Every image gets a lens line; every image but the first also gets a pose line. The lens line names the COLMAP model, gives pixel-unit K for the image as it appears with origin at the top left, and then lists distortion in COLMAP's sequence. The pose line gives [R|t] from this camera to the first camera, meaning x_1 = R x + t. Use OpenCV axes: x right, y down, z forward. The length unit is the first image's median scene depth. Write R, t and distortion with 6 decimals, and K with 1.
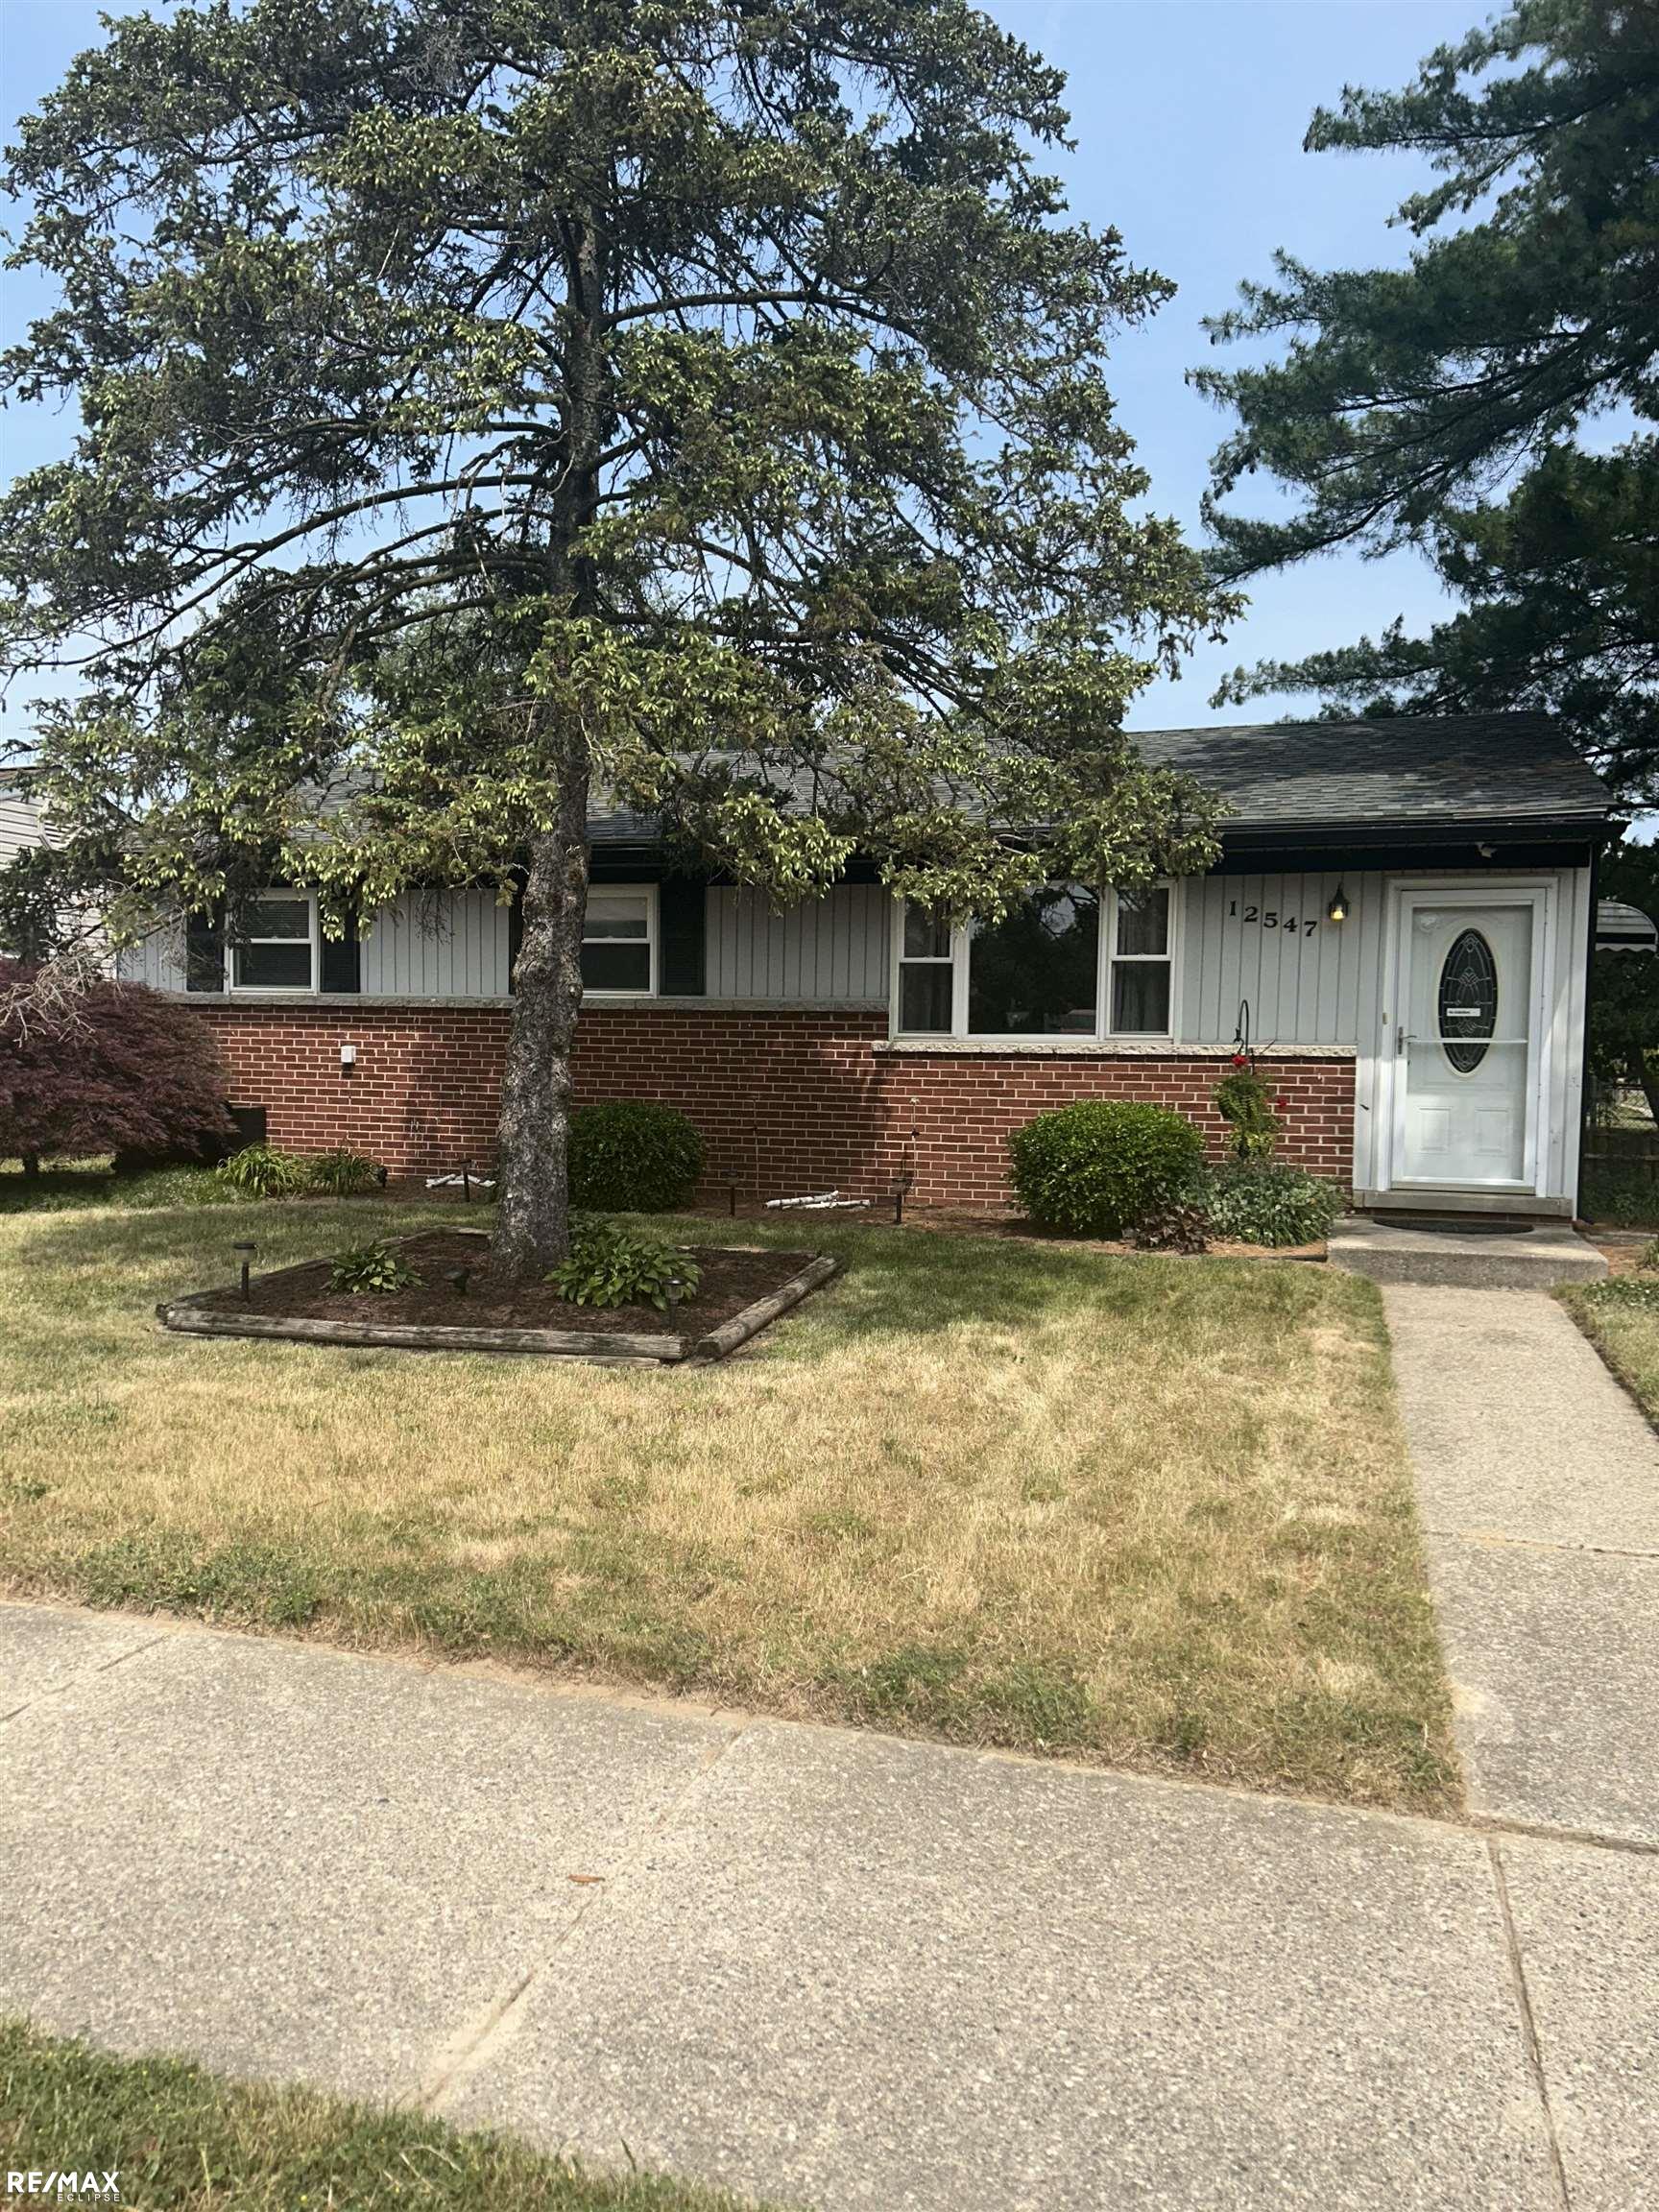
lens RADIAL K [[1586.2, 0, 827.1], [0, 1586.2, 1137.3], [0, 0, 1]] dist [0.127786, -0.277888]
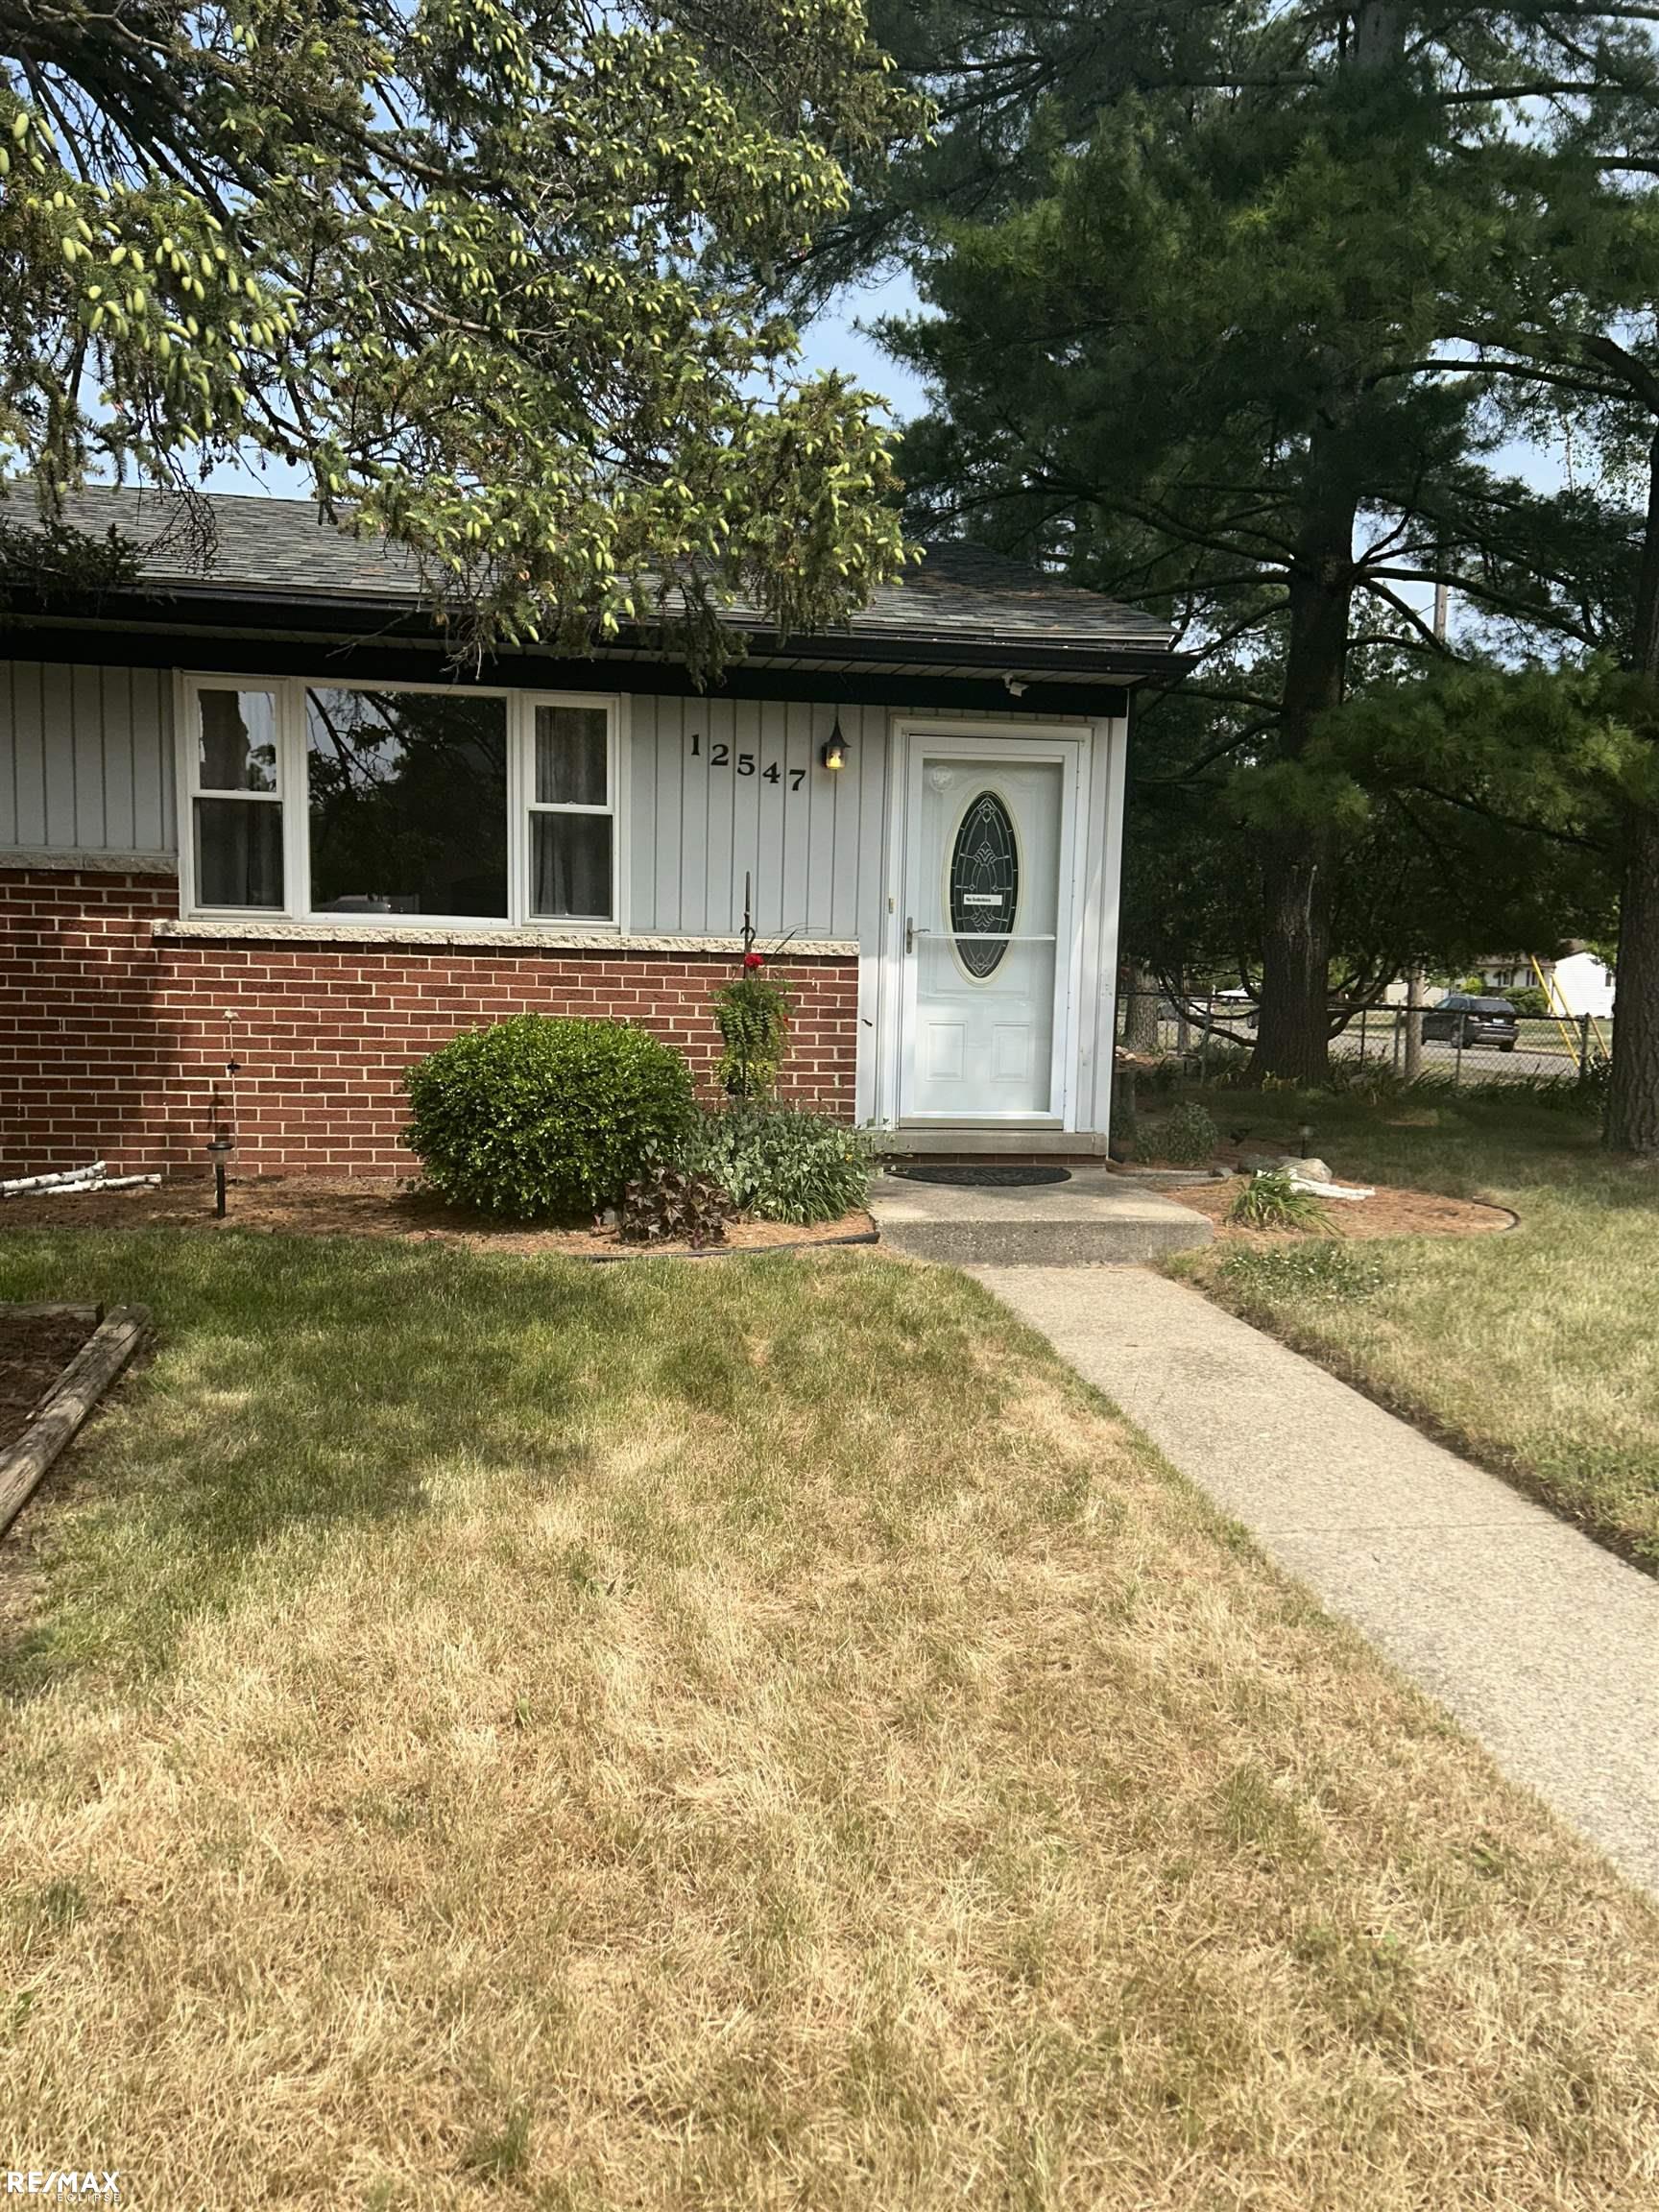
lens RADIAL K [[1586.2, 0, 827.1], [0, 1586.2, 1137.3], [0, 0, 1]] dist [0.127786, -0.277888]
pose [[0.896170, -0.040763, 0.441834, -0.017601], [0.012548, 0.997701, 0.066596, -0.014367], [-0.443533, -0.054137, 0.894621, 0.320748]]
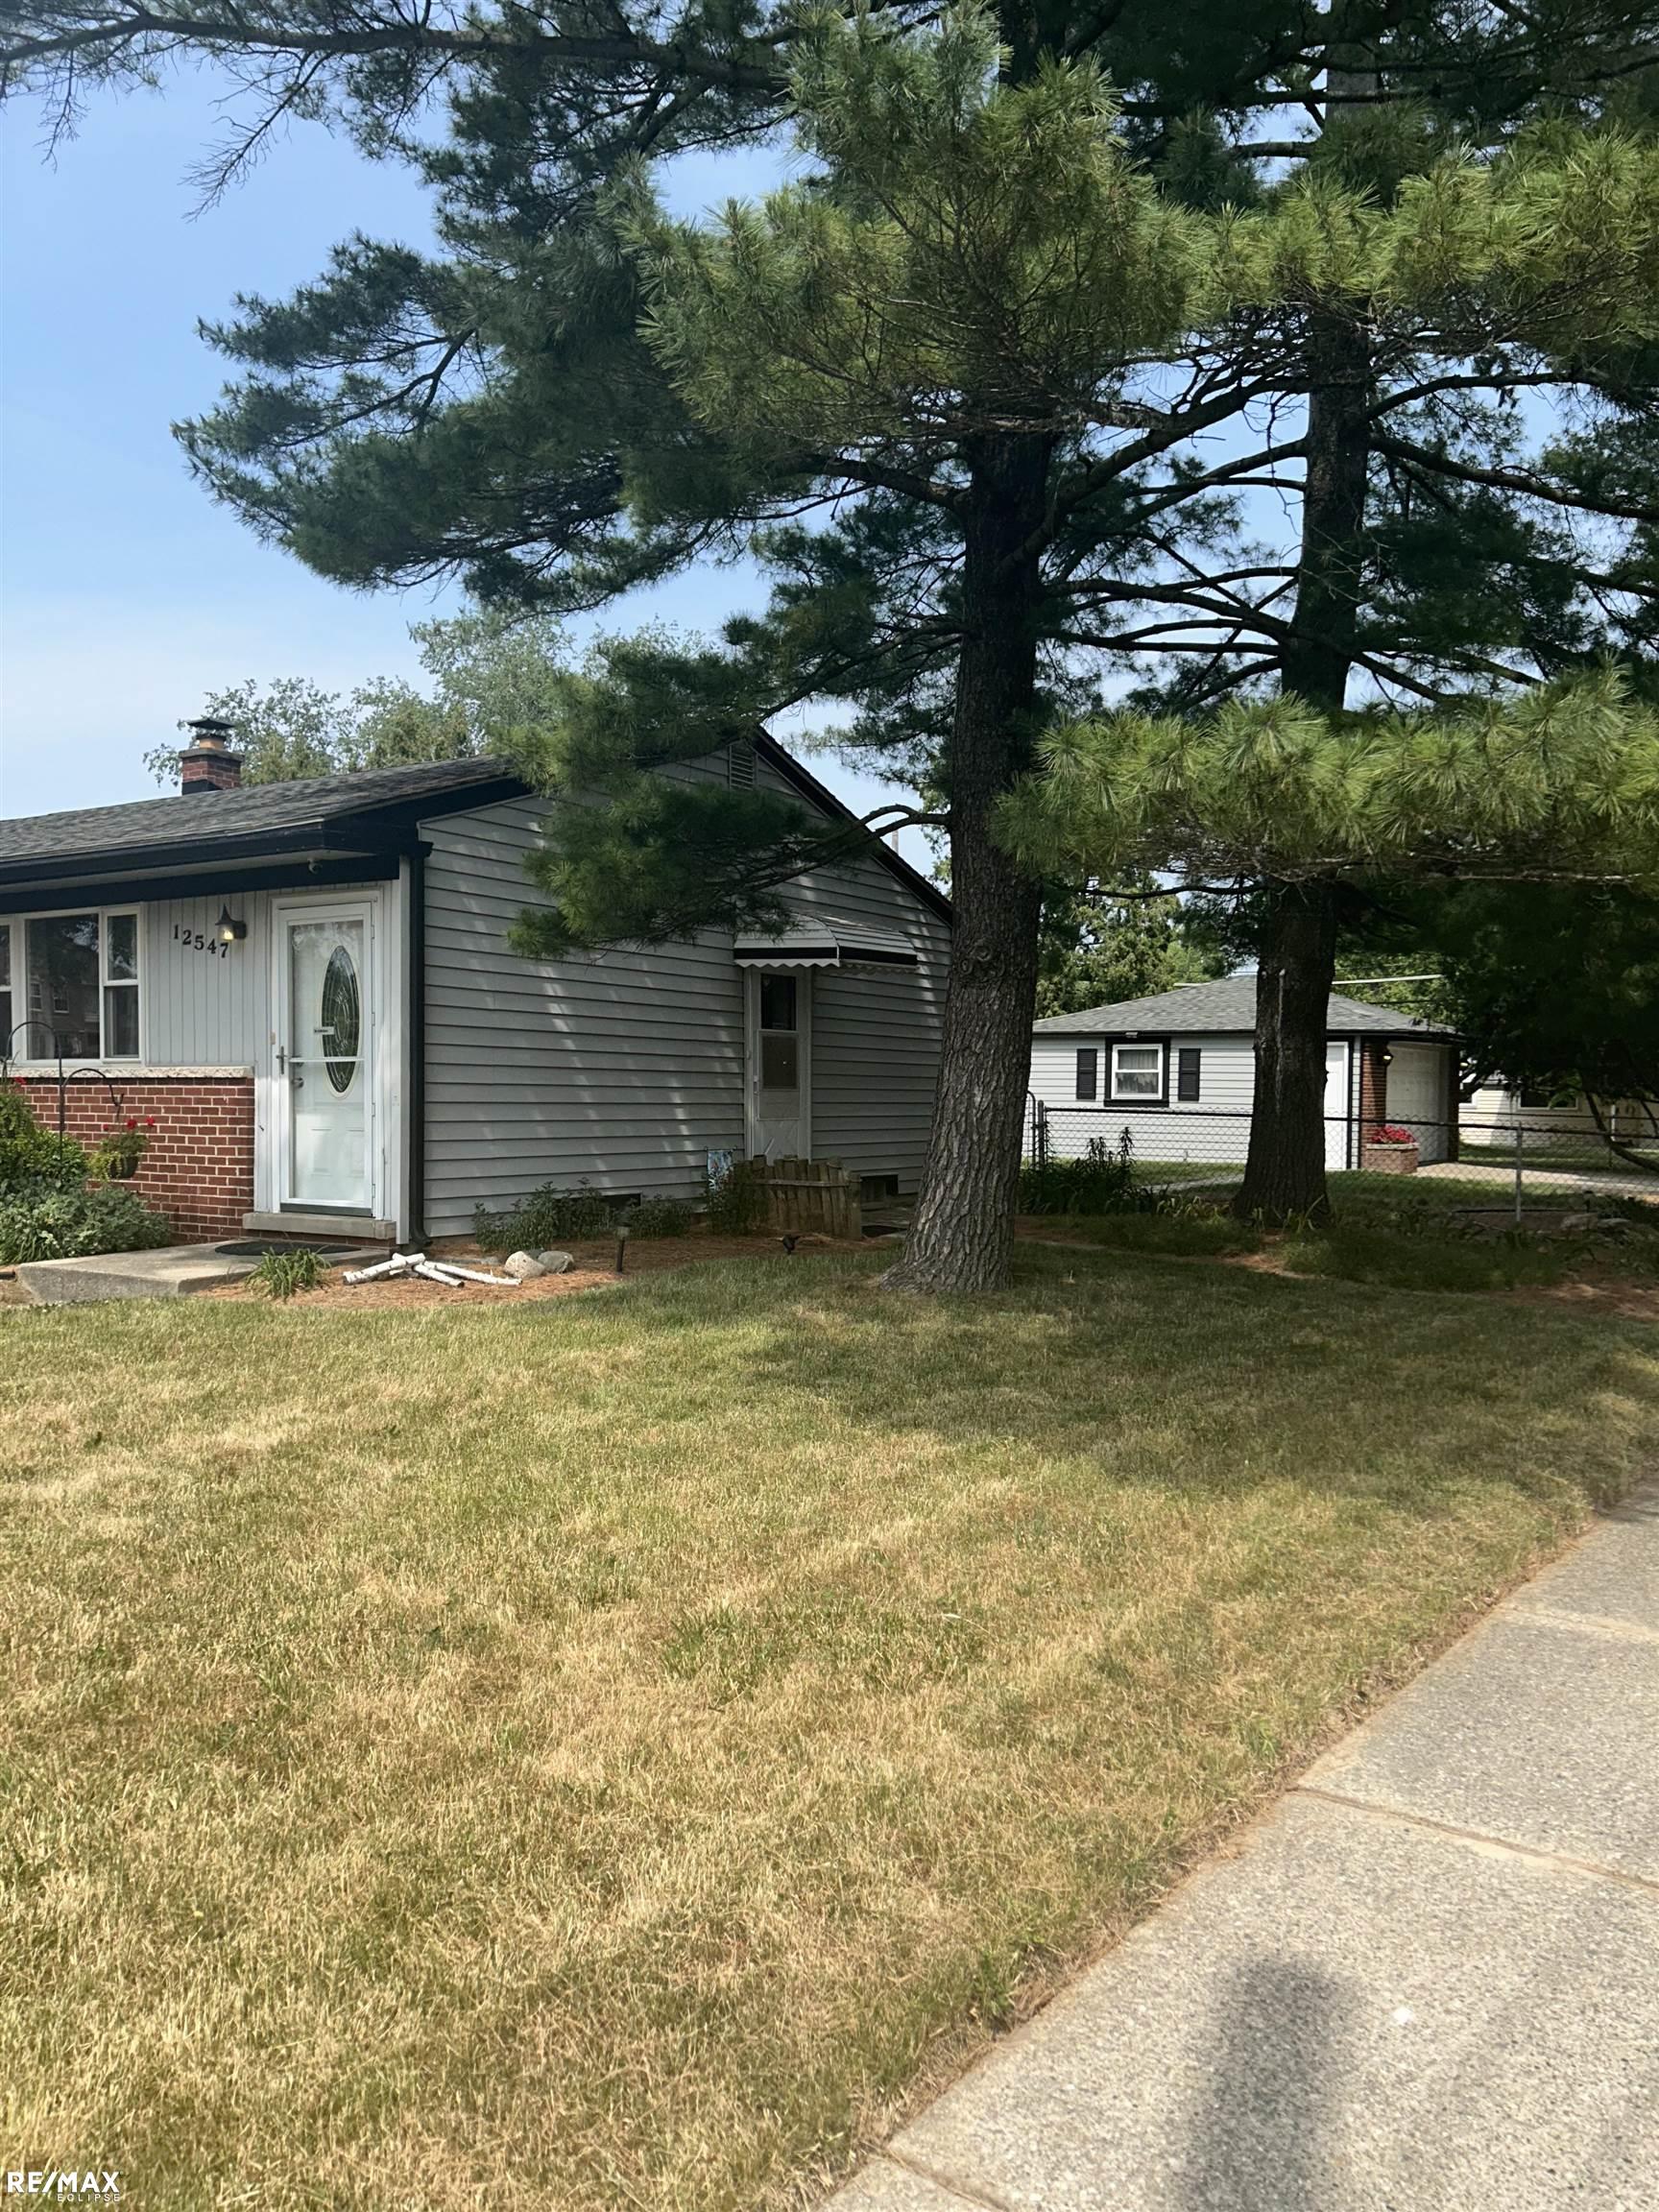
lens RADIAL K [[1586.2, 0, 827.1], [0, 1586.2, 1137.3], [0, 0, 1]] dist [0.127786, -0.277888]
pose [[0.966075, -0.007702, -0.258147, 0.899498], [0.001337, 0.999691, -0.024820, 0.011723], [0.258258, 0.023633, 0.965787, 0.130693]]
